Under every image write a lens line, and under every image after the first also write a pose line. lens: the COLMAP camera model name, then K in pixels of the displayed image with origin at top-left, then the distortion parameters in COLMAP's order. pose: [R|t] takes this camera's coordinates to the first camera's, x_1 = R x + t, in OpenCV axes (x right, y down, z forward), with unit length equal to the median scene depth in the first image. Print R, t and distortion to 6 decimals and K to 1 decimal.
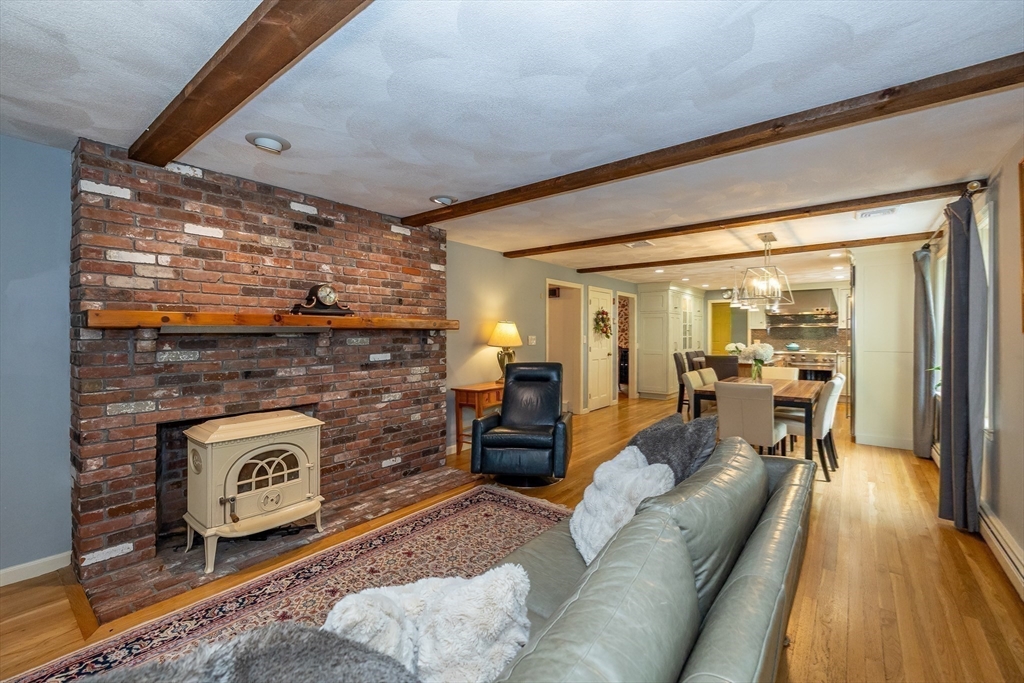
lens RADIAL K [[424.9, 0, 534.3], [0, 424.9, 330.1], [0, 0, 1]] dist [-0.004339, 0.000765]
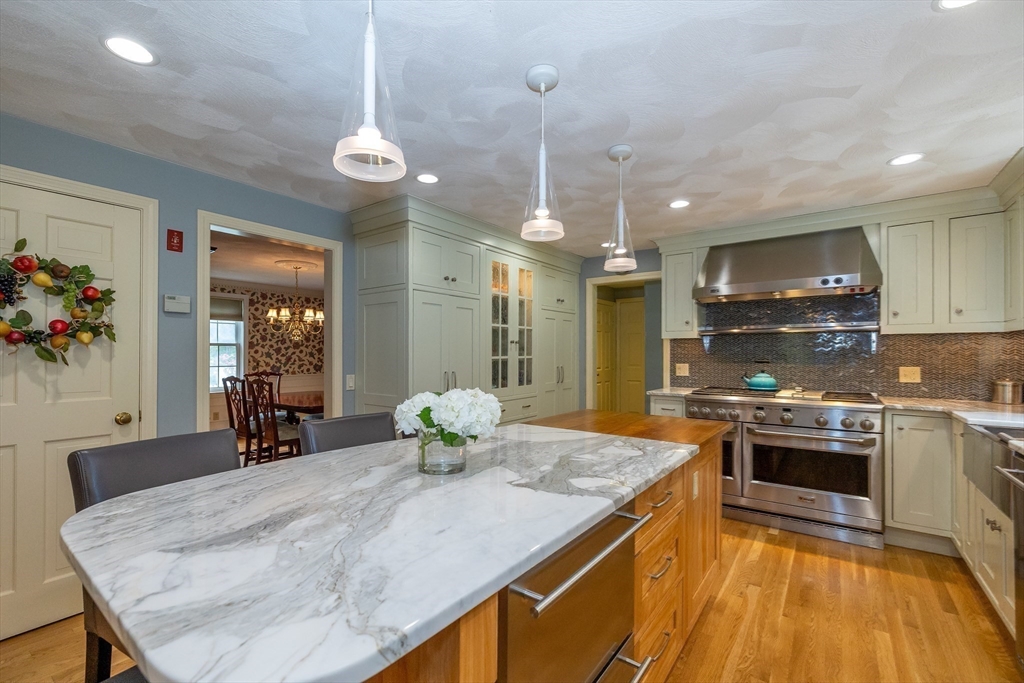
lens RADIAL K [[424.9, 0, 544.6], [0, 424.9, 350.3], [0, 0, 1]] dist [-0.004339, 0.000765]
pose [[0.998923, -0.001516, 0.046377, 0.426253], [0.001452, 0.999998, 0.001416, 0.009643], [-0.046379, -0.001347, 0.998923, 0.671620]]
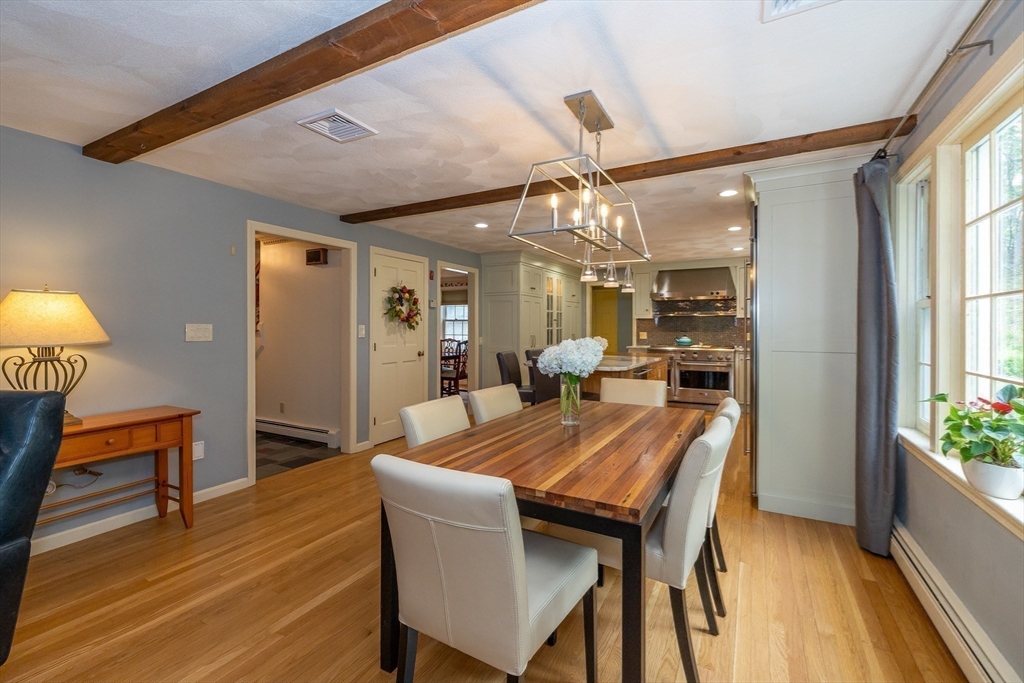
lens RADIAL K [[424.9, 0, 524.7], [0, 424.9, 322.4], [0, 0, 1]] dist [-0.004339, 0.000765]
pose [[0.988534, 0.002550, 0.150976, 0.219290], [-0.002271, 0.999995, -0.002020, 0.007882], [-0.150981, 0.001654, 0.988535, 0.294040]]
